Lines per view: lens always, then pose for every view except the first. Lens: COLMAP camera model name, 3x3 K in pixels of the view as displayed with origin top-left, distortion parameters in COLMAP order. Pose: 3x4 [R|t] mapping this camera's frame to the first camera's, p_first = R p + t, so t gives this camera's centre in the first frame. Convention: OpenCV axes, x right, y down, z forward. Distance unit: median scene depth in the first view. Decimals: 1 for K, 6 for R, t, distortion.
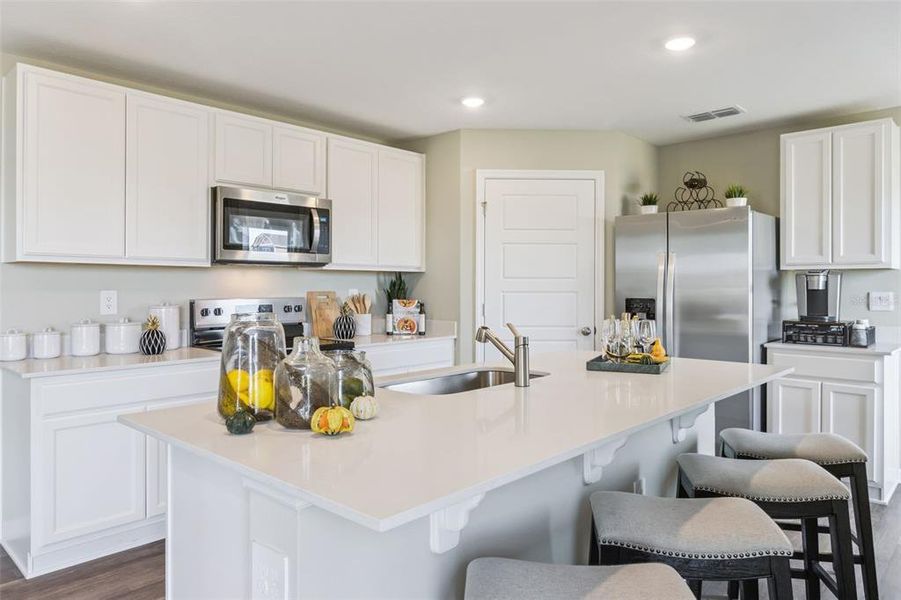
lens RADIAL K [[598.9, 0, 446.0], [0, 598.9, 282.1], [0, 0, 1]] dist [-0.006990, -0.002517]
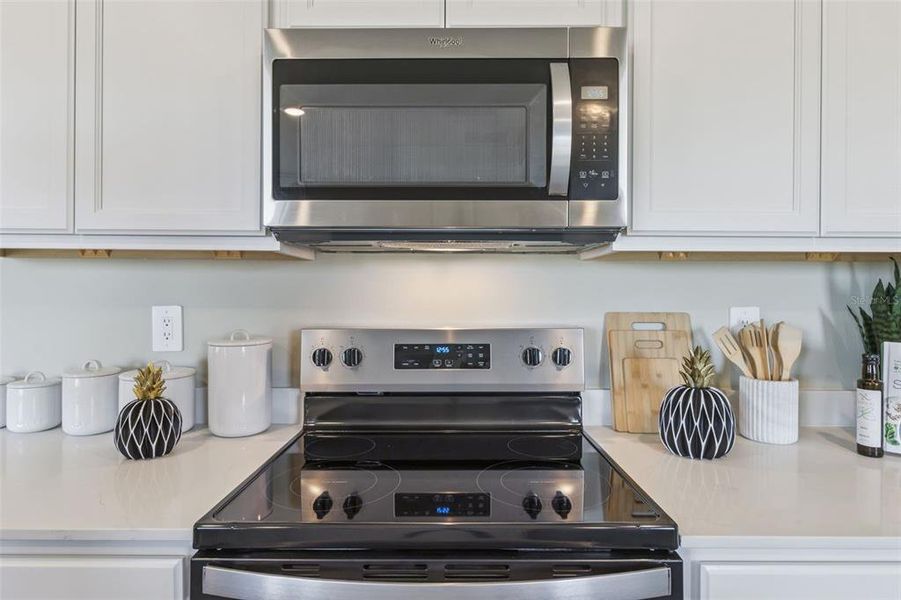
lens RADIAL K [[484.5, 0, 457.1], [0, 484.5, 297.8], [0, 0, 1]] dist [0.012472, -0.000909]
pose [[0.694143, 0.008713, -0.719785, -0.064034], [0.001004, 0.999914, 0.013073, 0.001480], [0.719837, -0.009797, 0.694074, 0.708902]]
